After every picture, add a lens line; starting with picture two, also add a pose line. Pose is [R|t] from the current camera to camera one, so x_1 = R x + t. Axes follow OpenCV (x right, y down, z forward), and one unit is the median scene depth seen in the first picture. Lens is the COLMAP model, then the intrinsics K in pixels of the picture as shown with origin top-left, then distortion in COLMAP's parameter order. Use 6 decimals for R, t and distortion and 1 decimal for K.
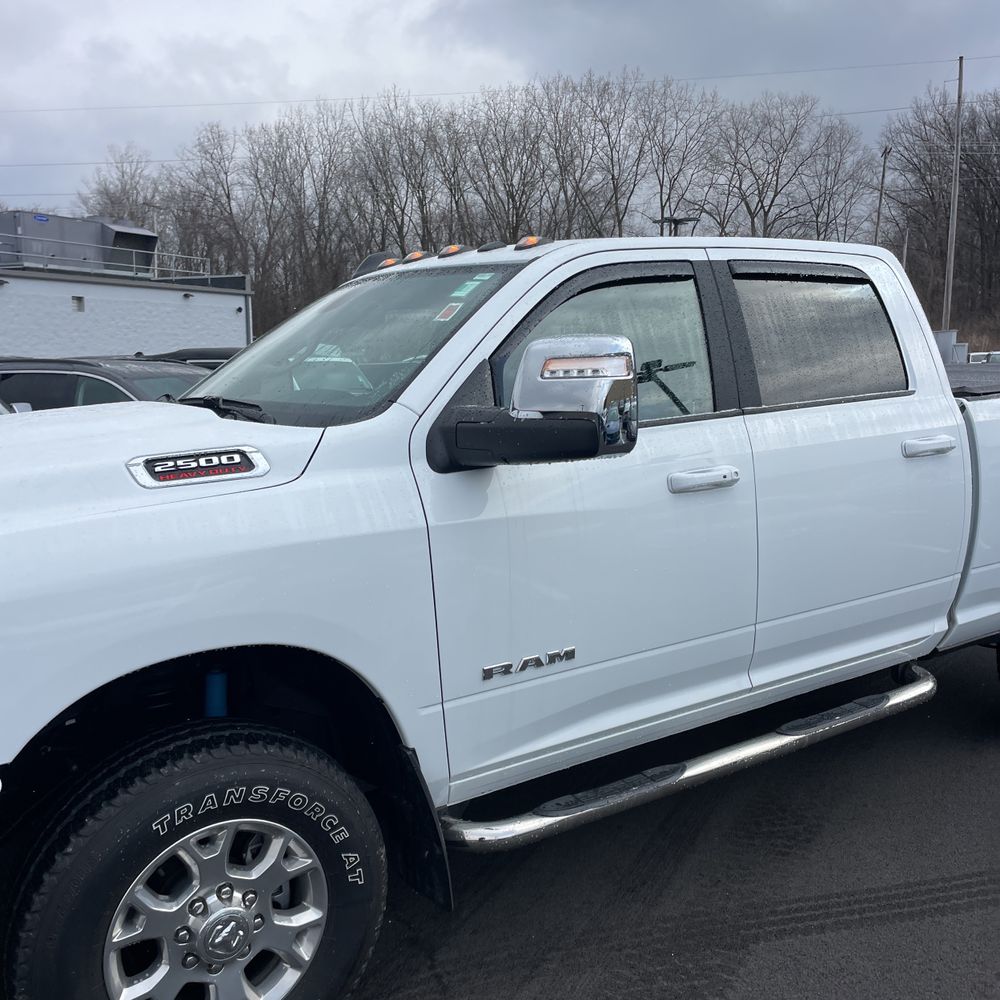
lens RADIAL K [[1017.9, 0, 495.2], [0, 1017.9, 502.5], [0, 0, 1]] dist [0.046340, 0.000000]
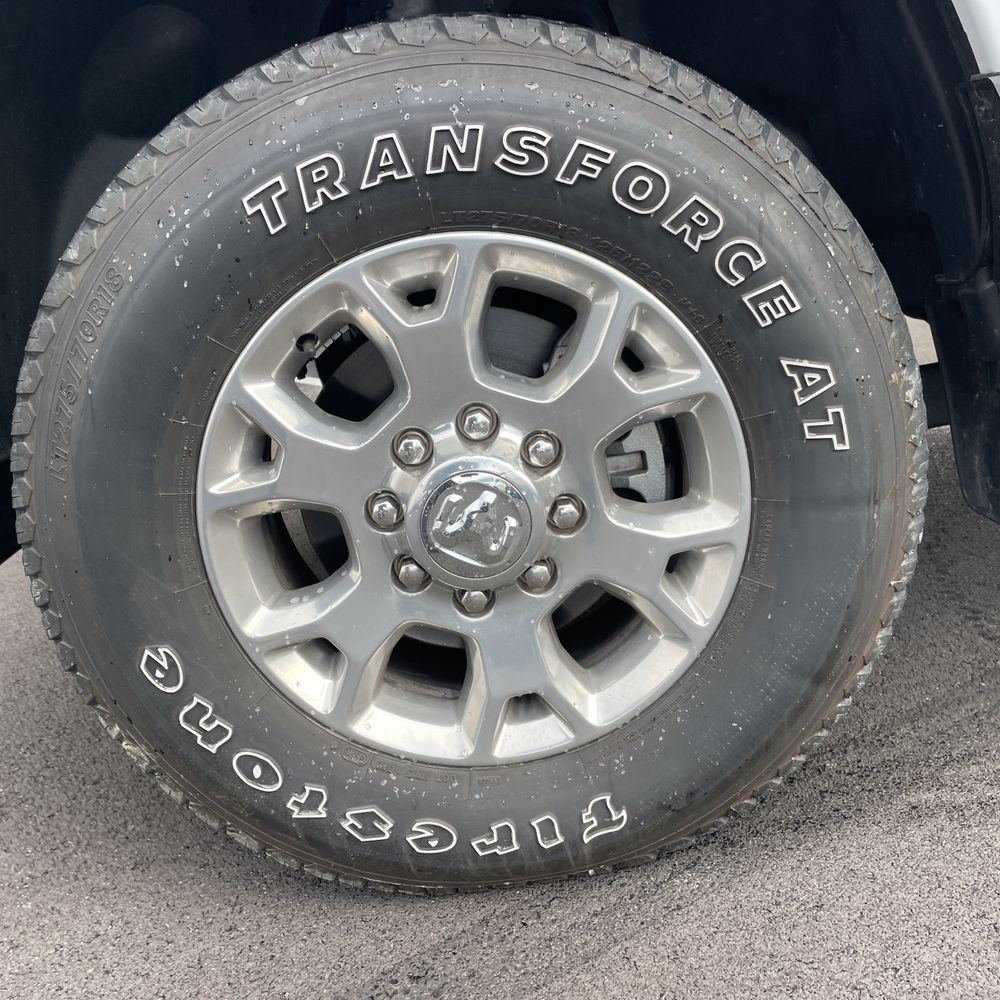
lens RADIAL K [[1017.9, 0, 499.4], [0, 1017.9, 493.8], [0, 0, 1]] dist [0.046340, 0.000000]
pose [[0.842231, 0.030113, -0.538275, -0.028756], [0.060009, 0.986998, 0.149111, 0.257662], [0.535767, -0.157888, 0.829473, 0.496695]]
